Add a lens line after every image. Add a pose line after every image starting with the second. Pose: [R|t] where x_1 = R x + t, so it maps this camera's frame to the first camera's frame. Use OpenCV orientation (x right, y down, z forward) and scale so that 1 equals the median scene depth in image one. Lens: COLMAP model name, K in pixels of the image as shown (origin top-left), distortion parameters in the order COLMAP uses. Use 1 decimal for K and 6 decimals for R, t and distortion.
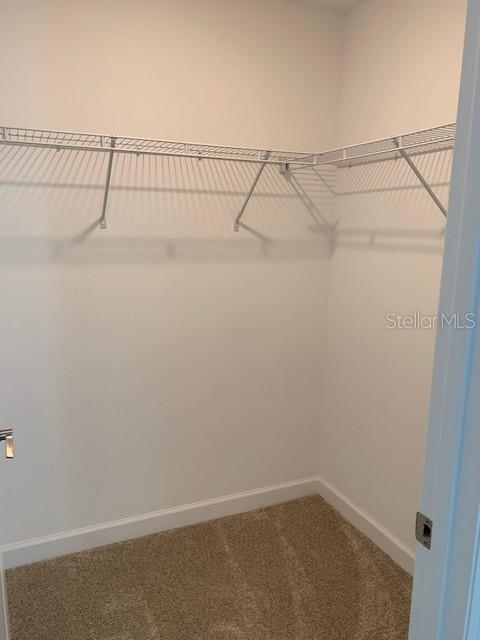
lens RADIAL K [[486.8, 0, 238.7], [0, 486.8, 318.9], [0, 0, 1]] dist [-0.005131, -0.003057]
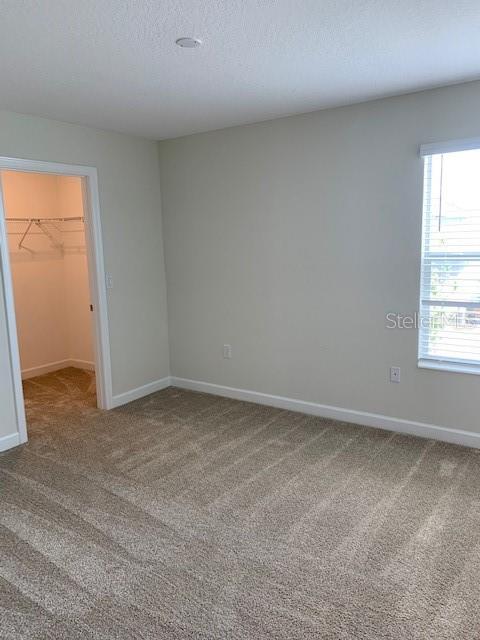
lens RADIAL K [[486.8, 0, 237.8], [0, 486.8, 319.5], [0, 0, 1]] dist [-0.005131, -0.003057]
pose [[0.855367, -0.118939, 0.504183, -0.321685], [0.128453, 0.991587, 0.015995, 0.249223], [-0.501843, 0.051082, 0.863449, -1.507410]]
